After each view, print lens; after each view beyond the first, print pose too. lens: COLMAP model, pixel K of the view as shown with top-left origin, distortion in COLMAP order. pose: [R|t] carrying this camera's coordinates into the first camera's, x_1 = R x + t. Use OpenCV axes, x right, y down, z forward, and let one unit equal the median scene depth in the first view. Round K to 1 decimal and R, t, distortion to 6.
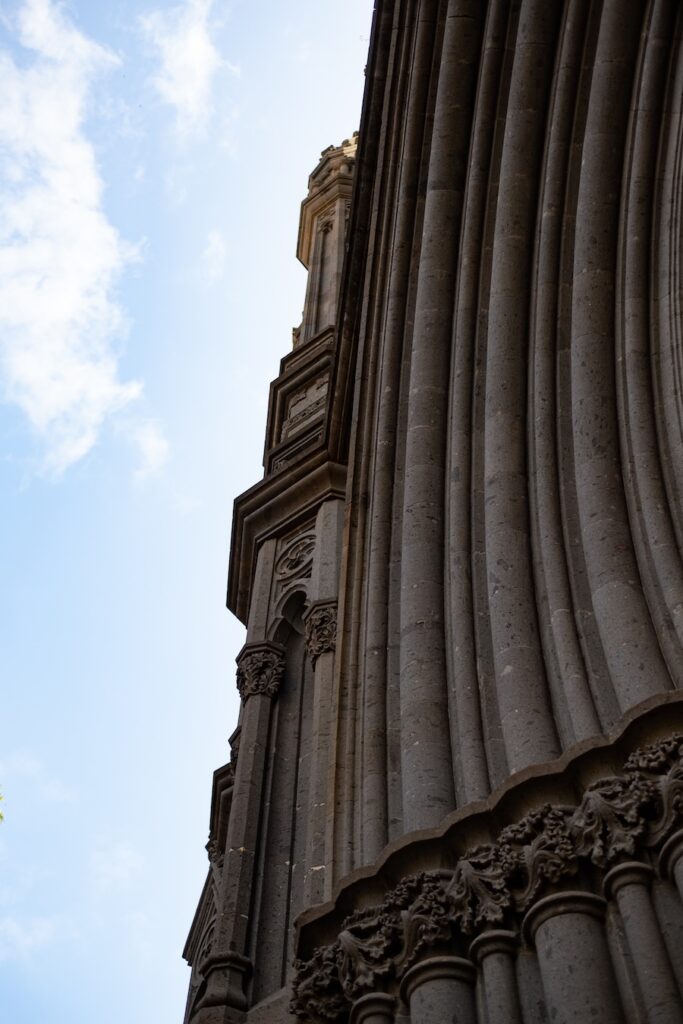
lens RADIAL K [[1053.8, 0, 342.9], [0, 1053.8, 516.1], [0, 0, 1]] dist [0.005128, 0.000000]
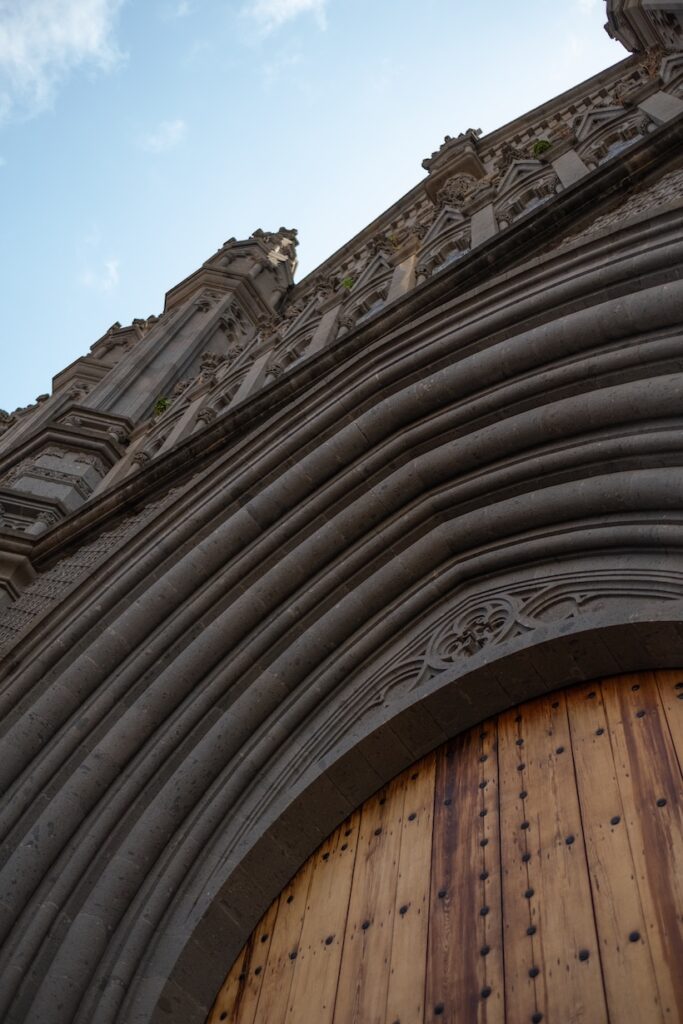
lens RADIAL K [[1053.8, 0, 338.5], [0, 1053.8, 506.9], [0, 0, 1]] dist [0.005128, 0.000000]
pose [[0.665777, 0.695237, 0.270899, -0.192446], [-0.694715, 0.710048, -0.114901, -0.278698], [-0.272235, -0.111699, 0.955726, -0.180766]]
